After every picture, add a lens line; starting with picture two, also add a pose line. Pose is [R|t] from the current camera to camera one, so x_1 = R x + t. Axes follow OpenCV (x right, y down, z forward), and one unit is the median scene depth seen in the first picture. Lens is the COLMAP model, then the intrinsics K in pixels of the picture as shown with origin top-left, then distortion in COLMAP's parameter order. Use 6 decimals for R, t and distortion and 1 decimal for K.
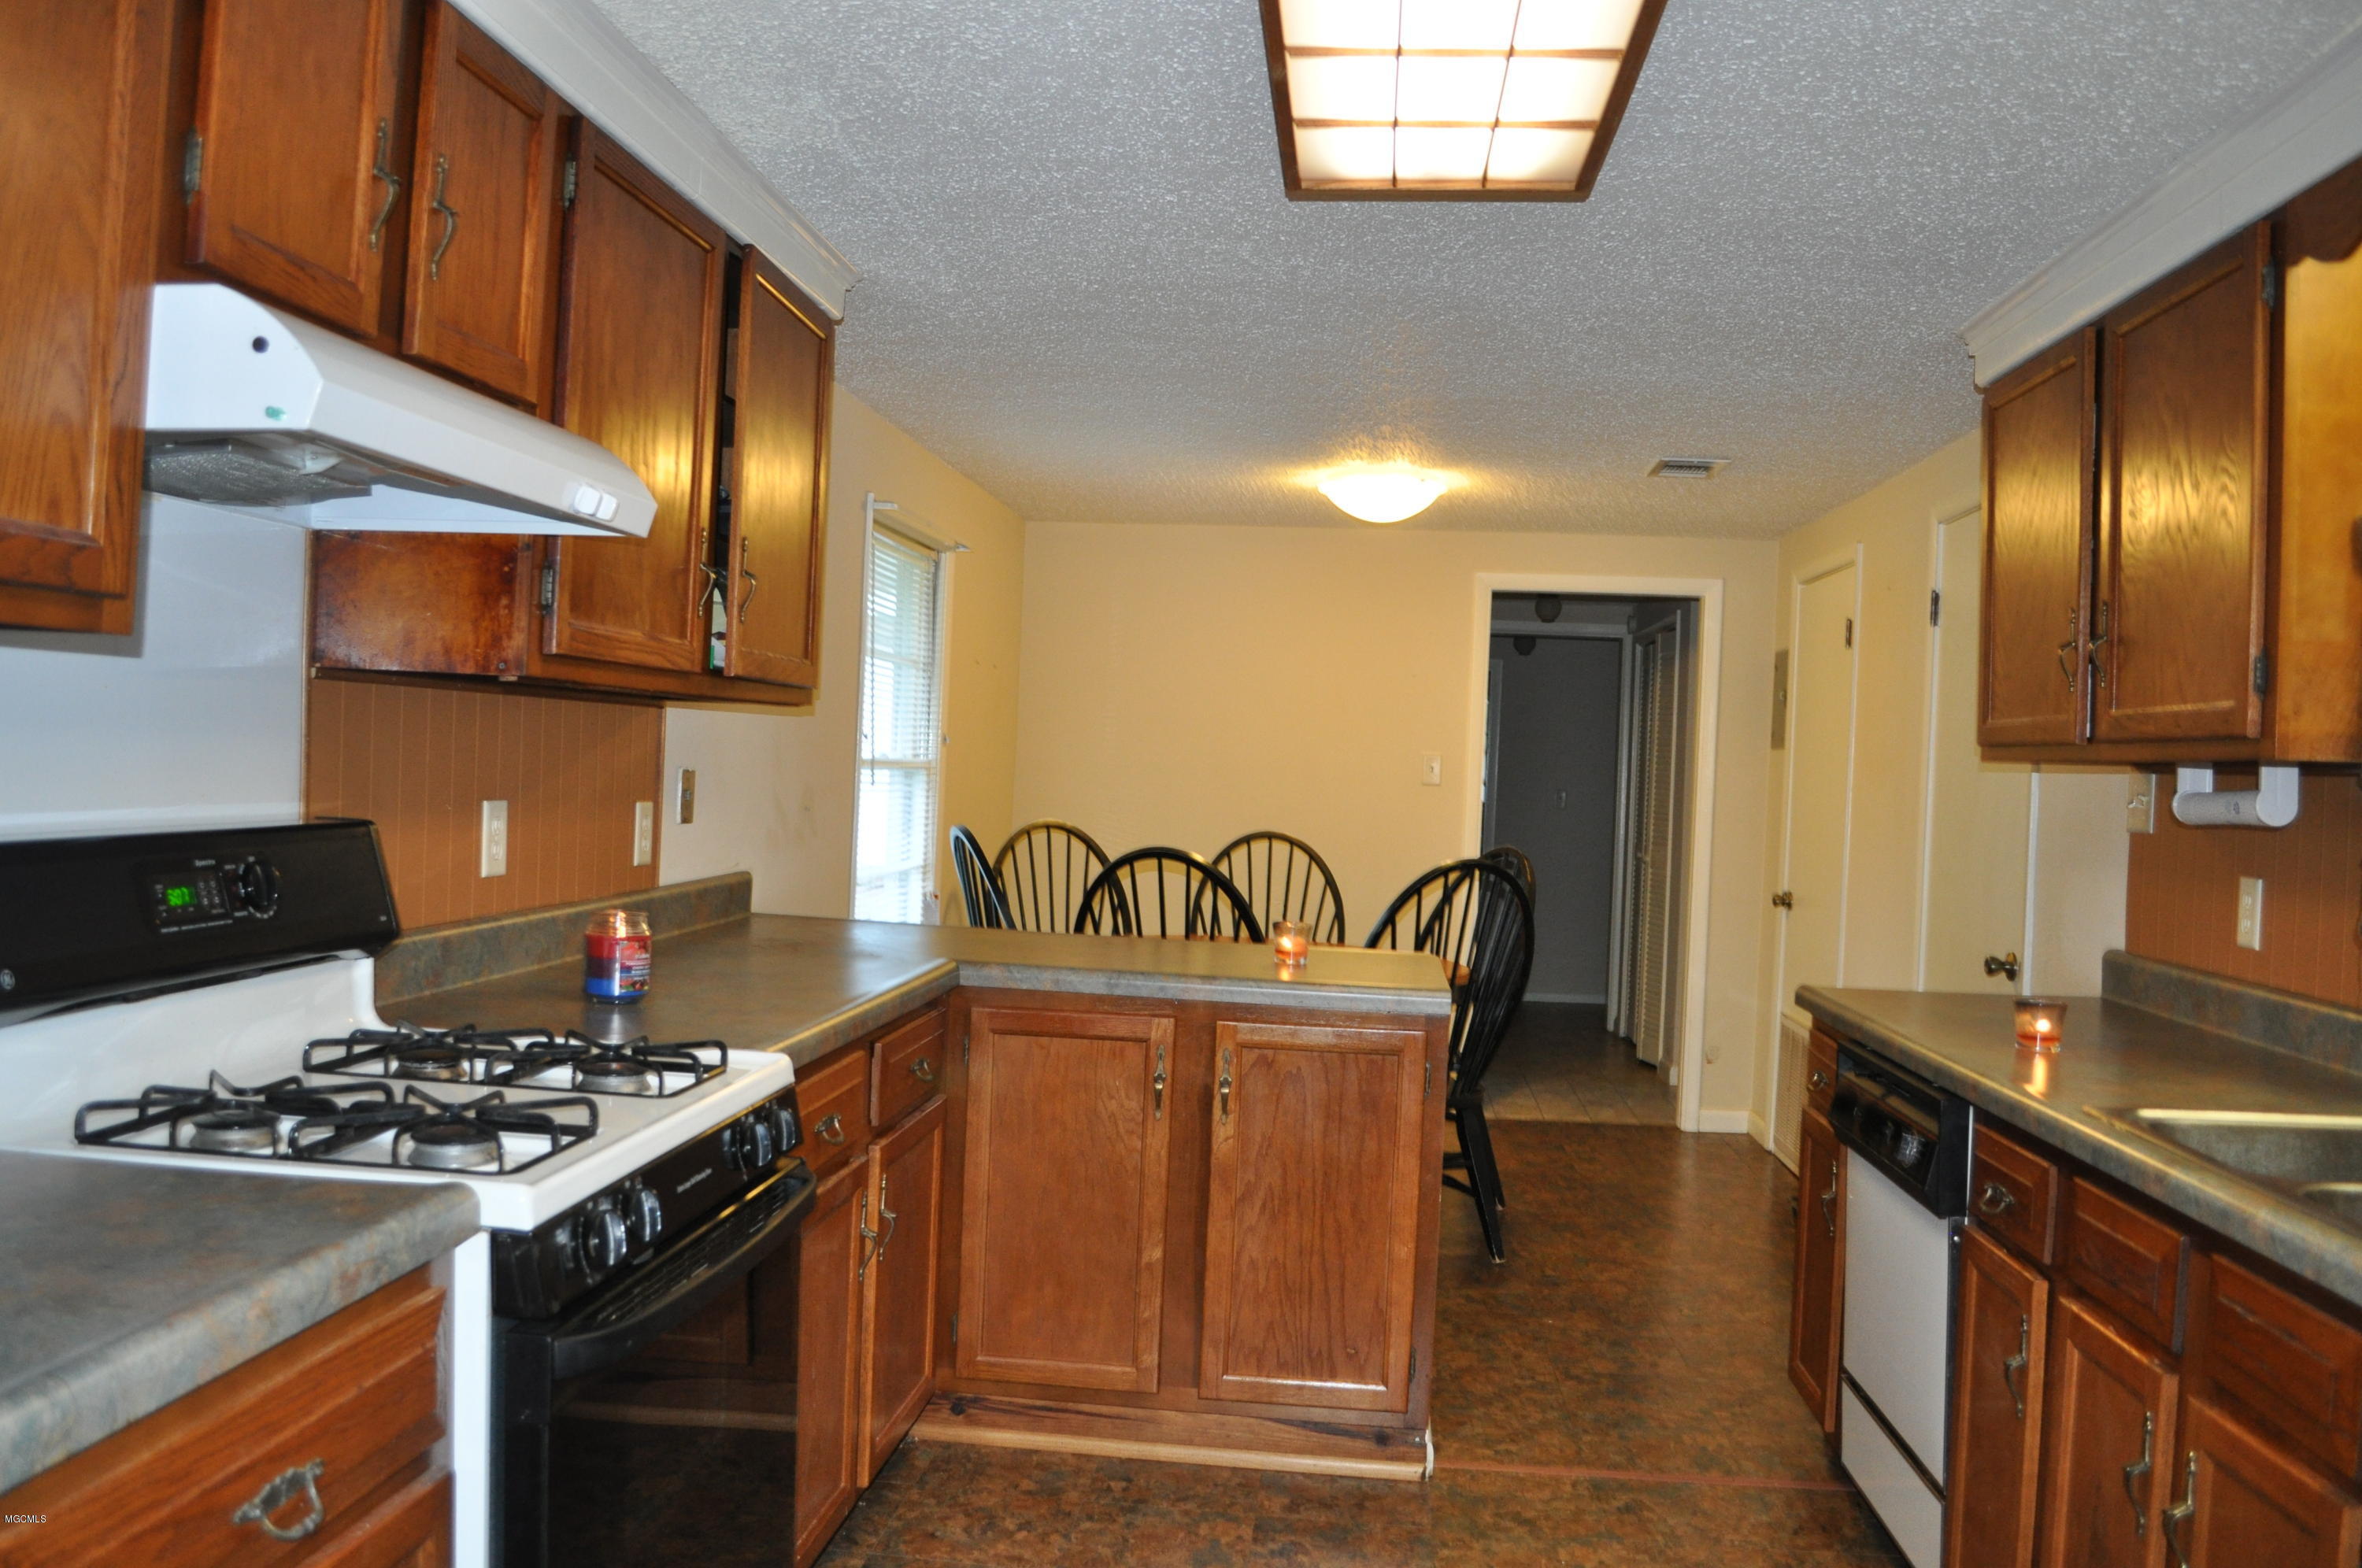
lens RADIAL K [[1870.5, 0, 1177.3], [0, 1870.5, 779.8], [0, 0, 1]] dist [-0.076240, 0.011106]
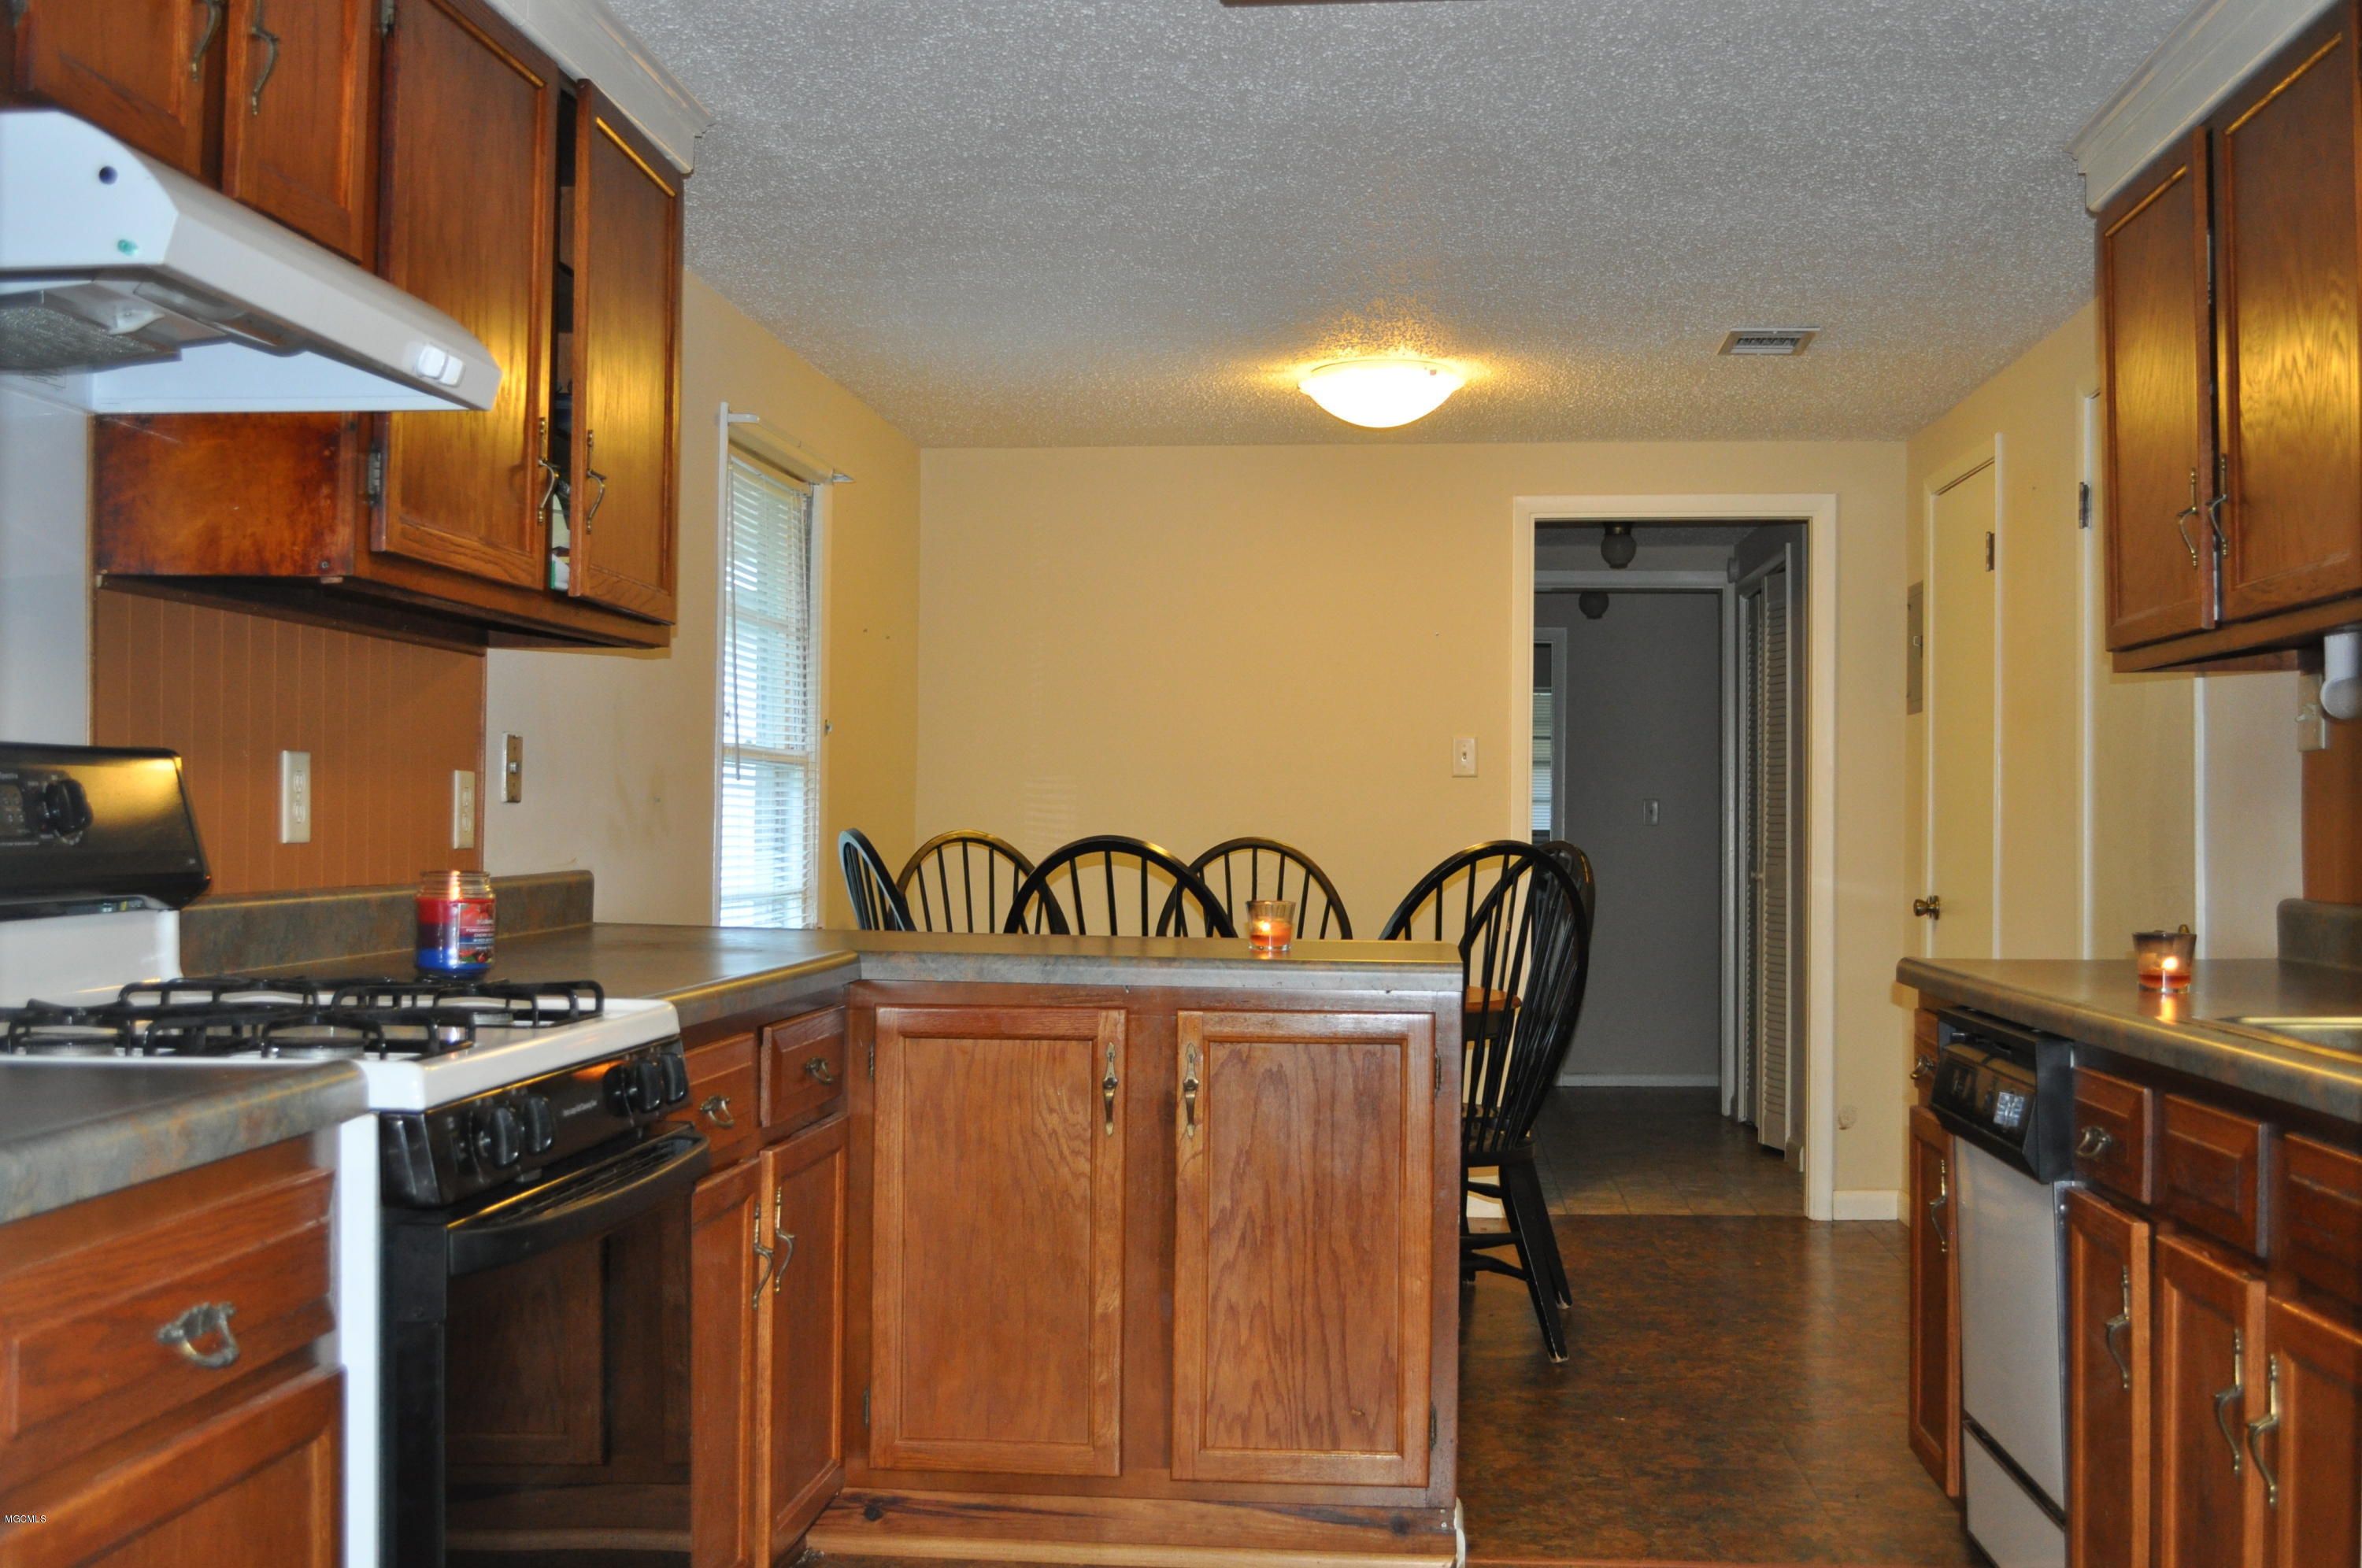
lens RADIAL K [[2691.3, 0, 1182.4], [0, 2691.3, 781.4], [0, 0, 1]] dist [-0.041319, 0.000000]
pose [[0.999369, -0.032450, 0.014462, 0.009410], [0.032881, 0.998990, -0.030638, 0.065250], [-0.013453, 0.031094, 0.999426, -0.179775]]
